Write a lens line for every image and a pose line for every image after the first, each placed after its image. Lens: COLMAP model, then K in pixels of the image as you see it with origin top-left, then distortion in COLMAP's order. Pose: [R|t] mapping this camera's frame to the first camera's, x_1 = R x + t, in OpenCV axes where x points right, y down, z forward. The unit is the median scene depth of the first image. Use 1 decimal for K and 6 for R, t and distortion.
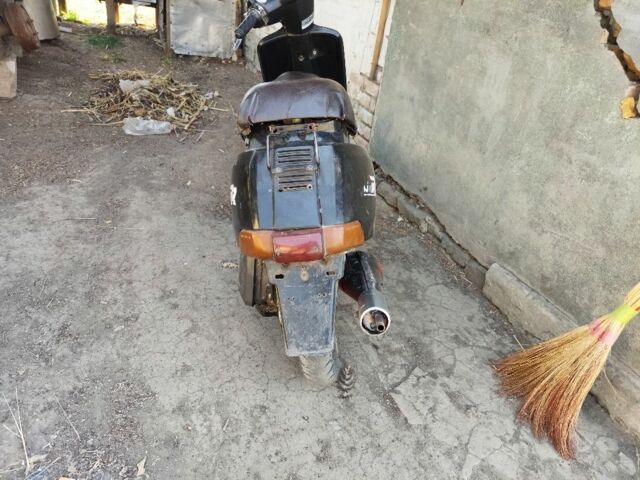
lens RADIAL K [[440.8, 0, 320.0], [0, 440.8, 240.0], [0, 0, 1]] dist [0.035915, -0.038200]
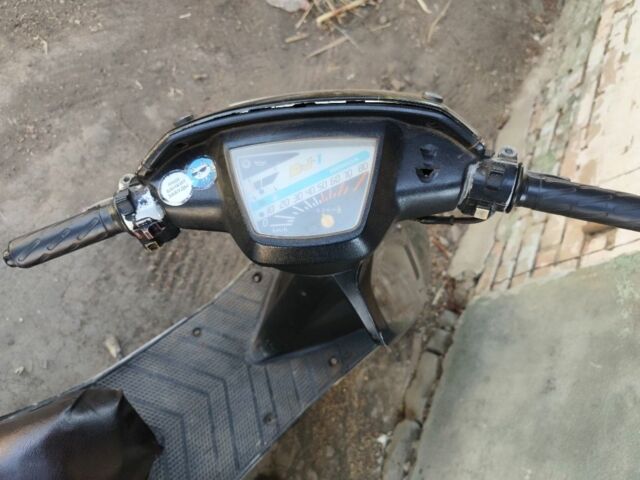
lens RADIAL K [[450.1, 0, 322.6], [0, 450.1, 237.7], [0, 0, 1]] dist [-0.005605, -0.009227]
pose [[0.654355, 0.745949, -0.124015, -0.004218], [-0.609911, 0.617580, 0.496593, -0.674931], [0.447022, -0.249310, 0.859079, 0.719212]]
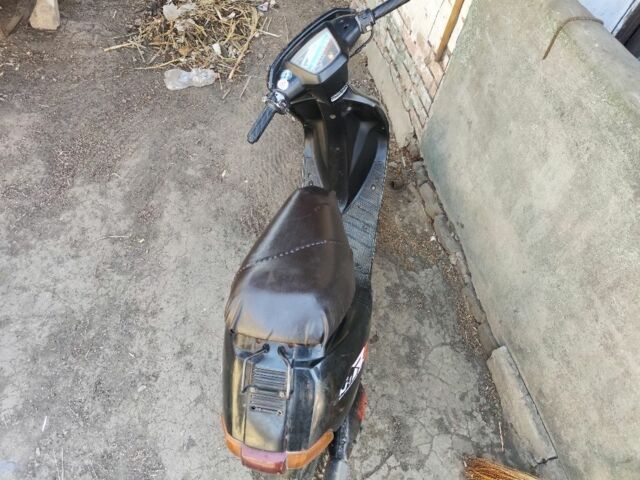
lens RADIAL K [[439.5, 0, 320.0], [0, 439.5, 235.1], [0, 0, 1]] dist [0.035849, -0.039343]
pose [[0.980921, 0.148829, -0.125075, 0.083990], [-0.093212, 0.924651, 0.369231, -0.548857], [0.170603, -0.350528, 0.920883, 0.113061]]
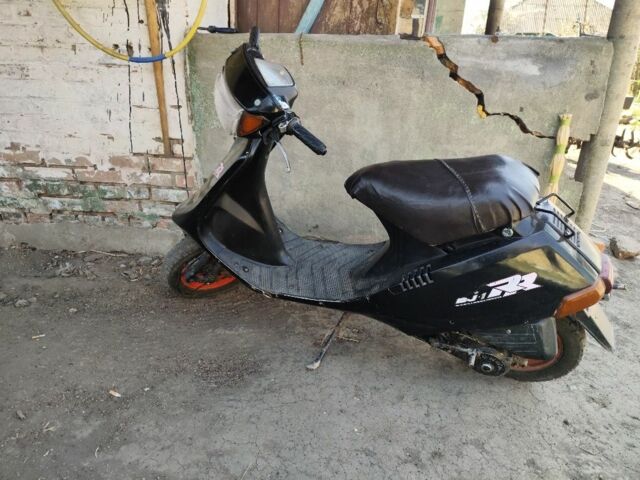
lens RADIAL K [[439.5, 0, 320.0], [0, 439.5, 235.1], [0, 0, 1]] dist [0.035849, -0.039343]
pose [[0.425098, -0.470907, 0.773006, -0.788070], [0.490842, 0.837469, 0.240249, -0.465395], [-0.760504, 0.277295, 0.587147, 0.491252]]
